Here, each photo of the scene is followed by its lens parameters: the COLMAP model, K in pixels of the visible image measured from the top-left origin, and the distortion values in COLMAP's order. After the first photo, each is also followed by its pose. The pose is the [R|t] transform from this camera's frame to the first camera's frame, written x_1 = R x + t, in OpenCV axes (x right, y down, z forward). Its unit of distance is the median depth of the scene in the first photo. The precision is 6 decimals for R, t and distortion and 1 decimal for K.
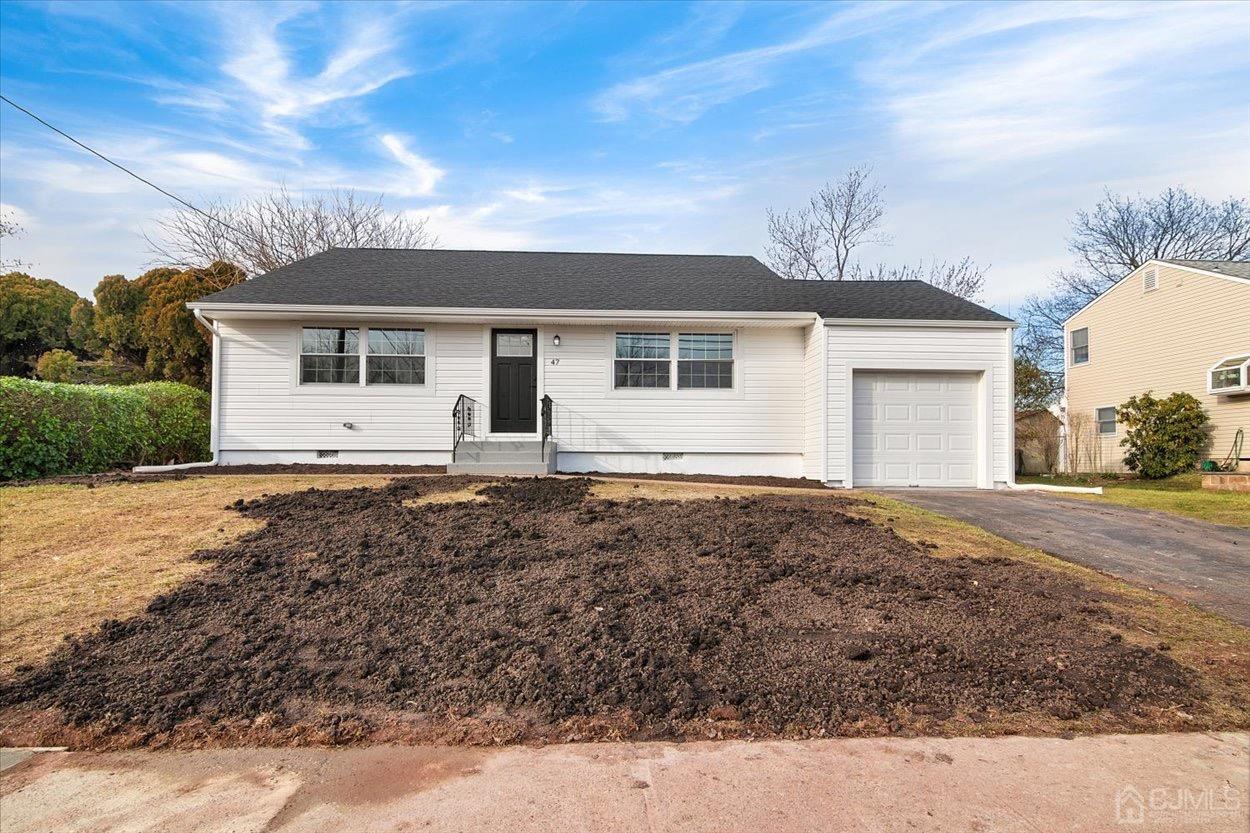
lens RADIAL K [[513.1, 0, 625.0], [0, 513.1, 416.5], [0, 0, 1]] dist [0.020517, 0.000176]
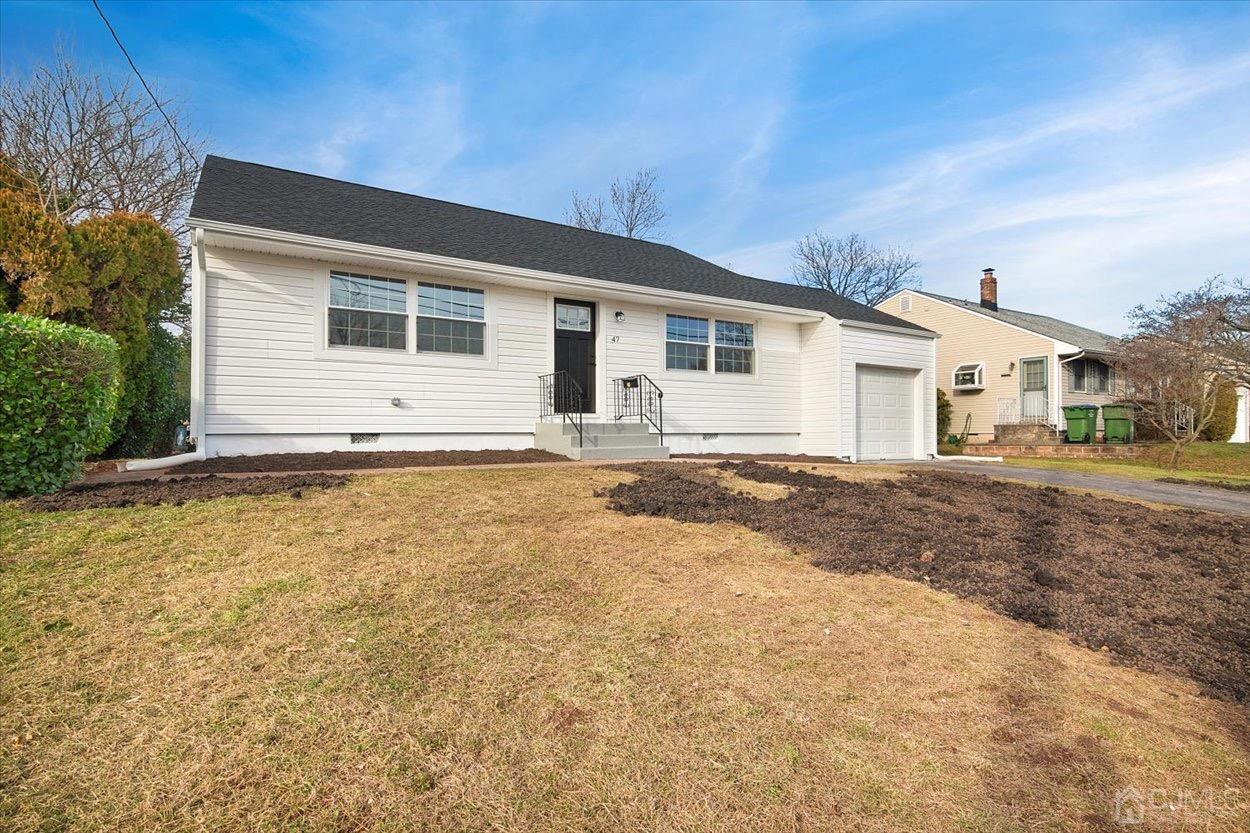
lens RADIAL K [[628.9, 0, 626.7], [0, 628.9, 404.2], [0, 0, 1]] dist [0.017390, -0.011494]
pose [[0.859138, 0.016388, 0.511482, -0.710425], [-0.030046, 0.999378, 0.018448, -0.007996], [-0.510862, -0.031218, 0.859096, -0.016865]]
